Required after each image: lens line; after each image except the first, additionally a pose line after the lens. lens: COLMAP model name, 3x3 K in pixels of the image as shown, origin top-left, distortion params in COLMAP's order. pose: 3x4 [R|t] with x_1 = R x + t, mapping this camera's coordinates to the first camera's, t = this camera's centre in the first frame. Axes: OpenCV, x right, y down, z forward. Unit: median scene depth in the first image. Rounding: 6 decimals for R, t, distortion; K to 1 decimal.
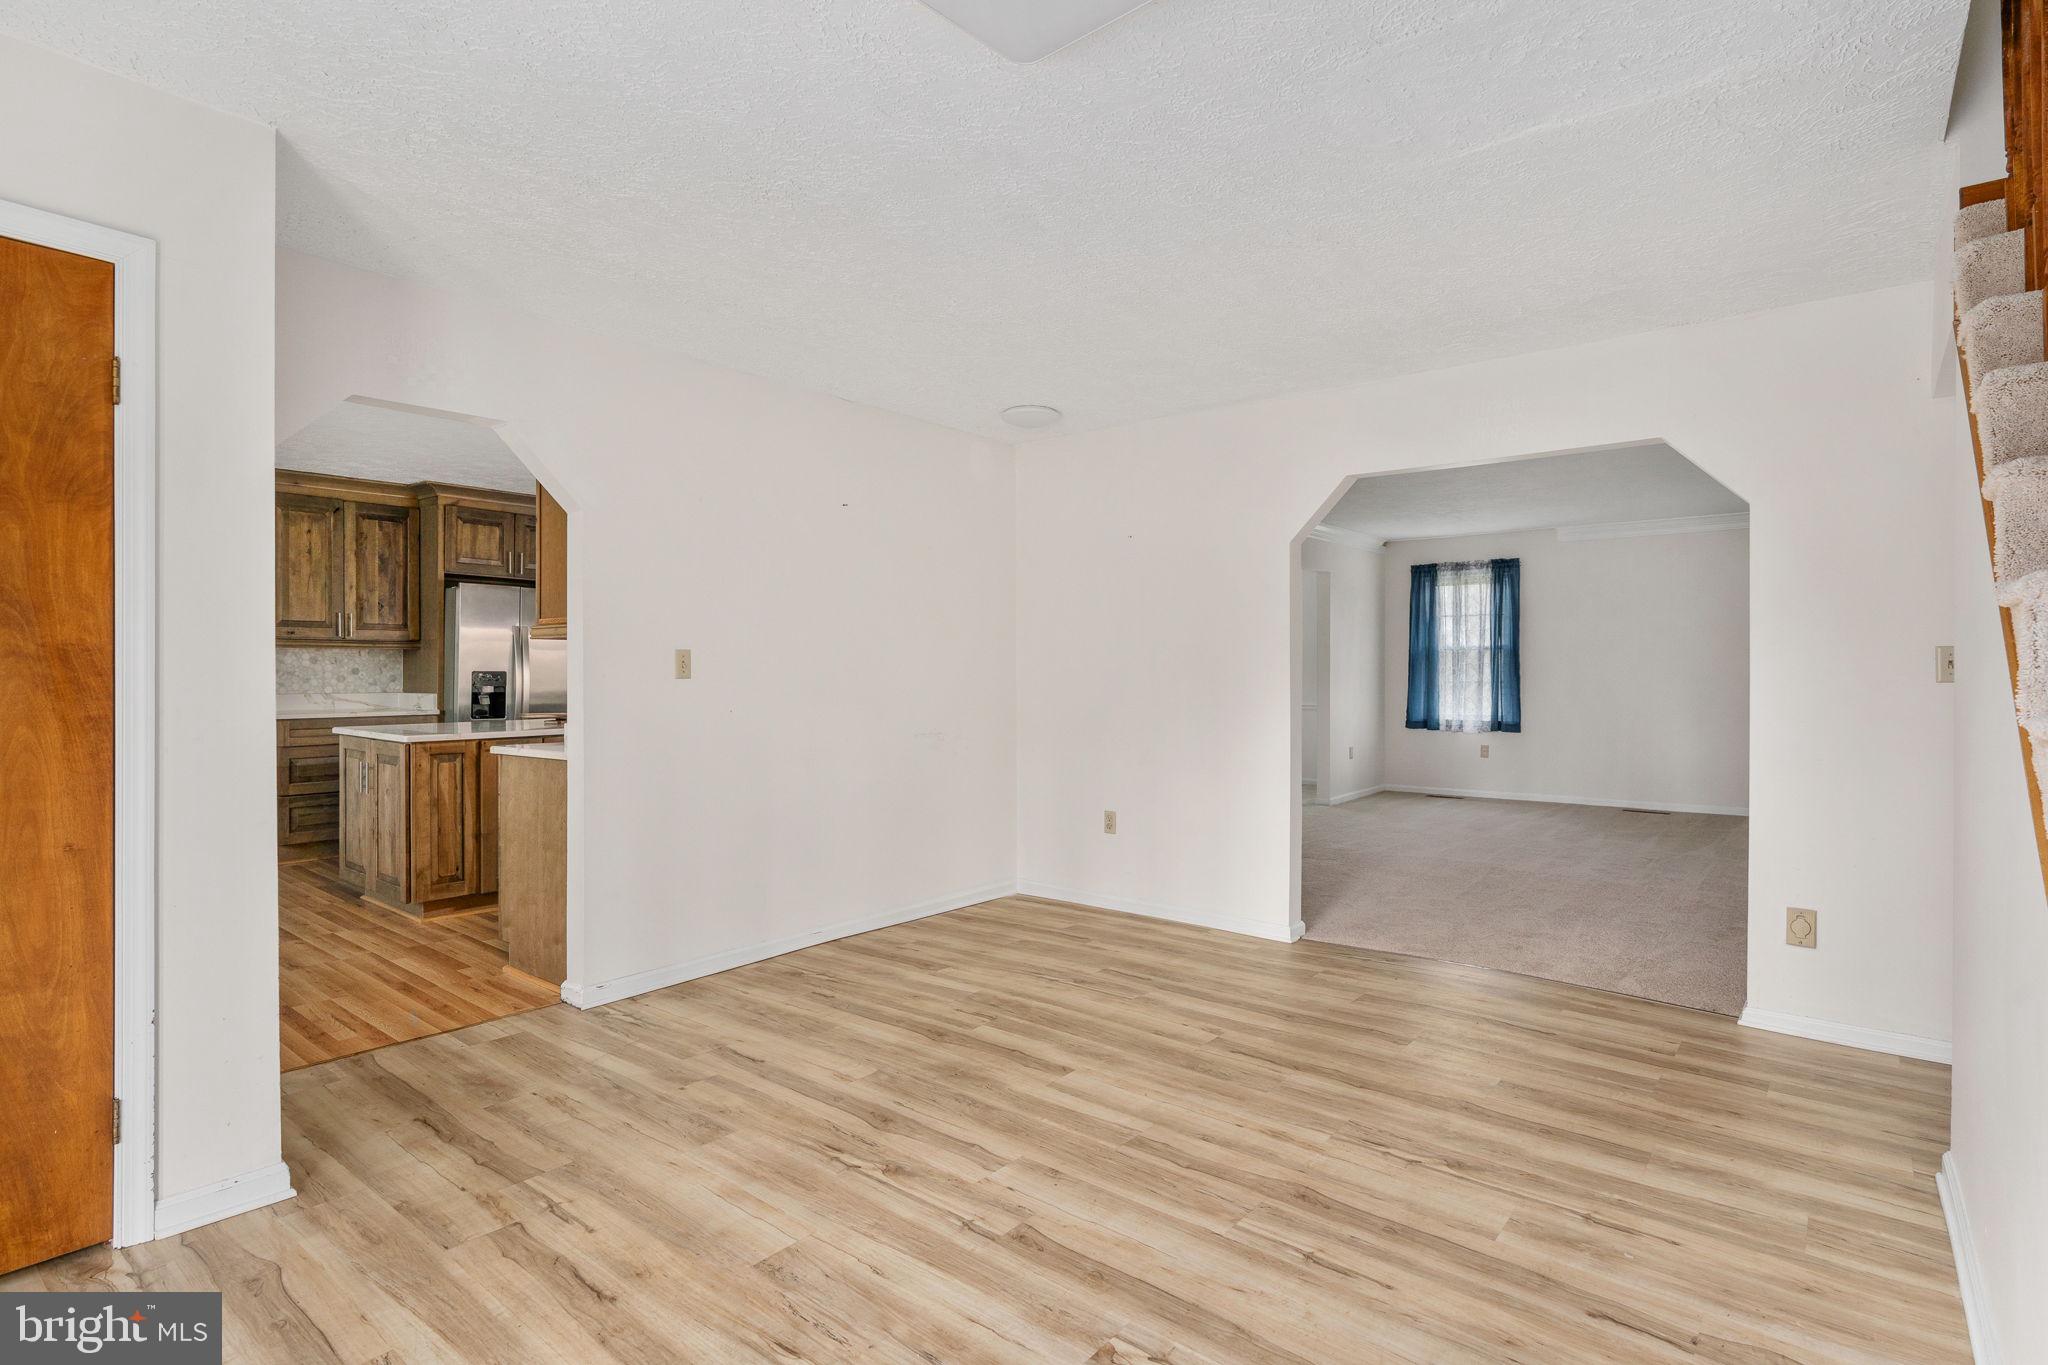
lens RADIAL K [[984.3, 0, 1024.0], [0, 984.3, 682.5], [0, 0, 1]] dist [-0.000306, -0.000044]
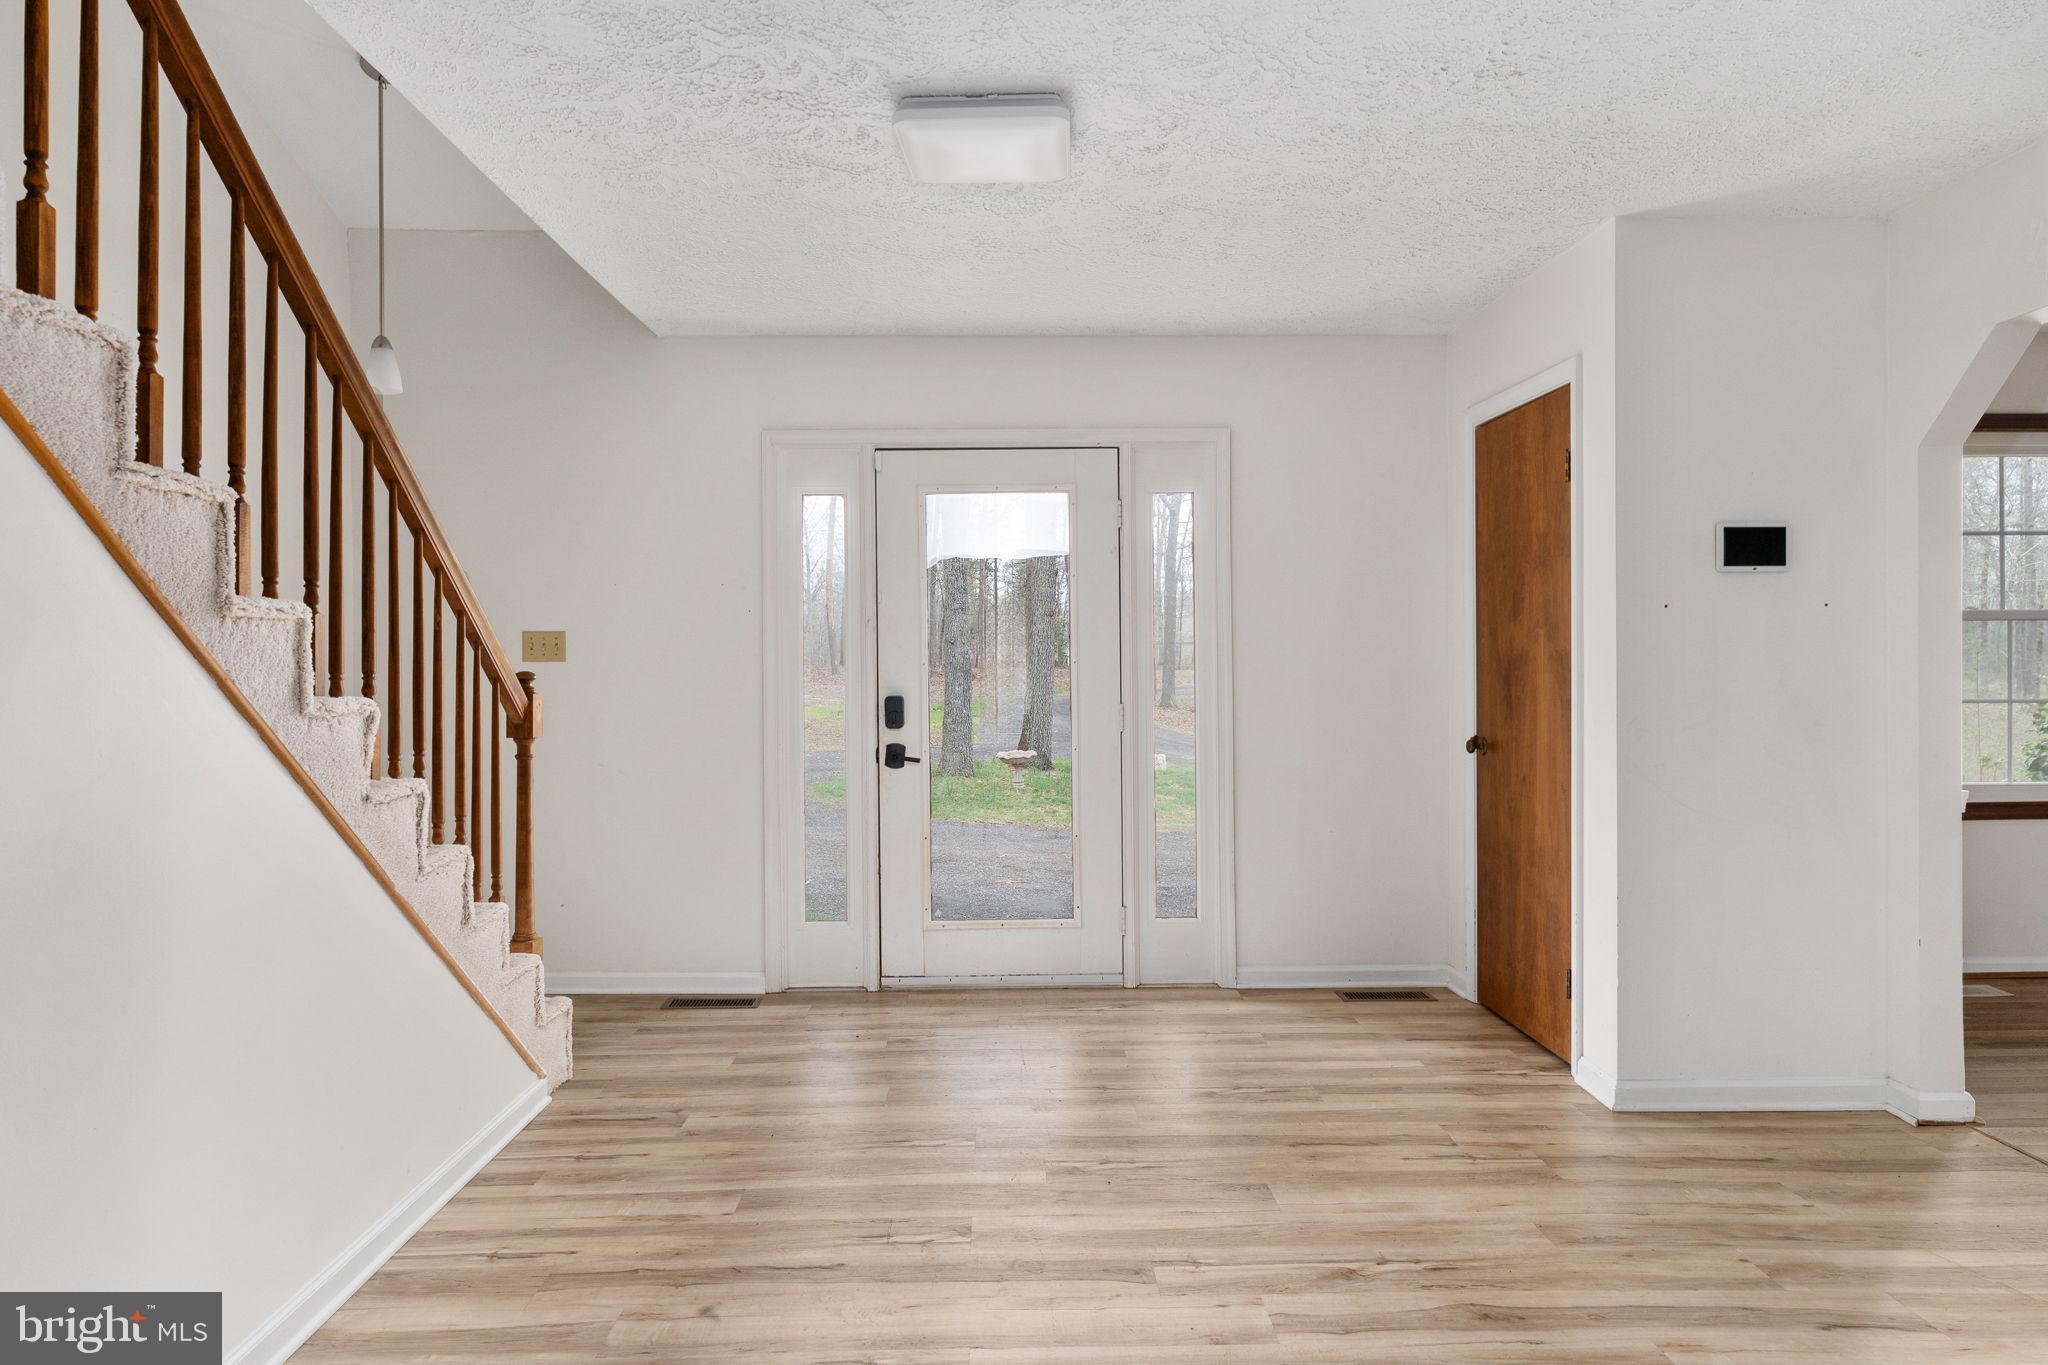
lens RADIAL K [[1279.6, 0, 1024.0], [0, 1279.6, 682.5], [0, 0, 1]] dist [-0.000315, -0.000431]
pose [[-0.759690, 0.005106, -0.650266, 0.797037], [-0.005927, 0.999873, 0.014775, -0.013073], [0.650259, 0.015079, -0.759563, 1.697949]]
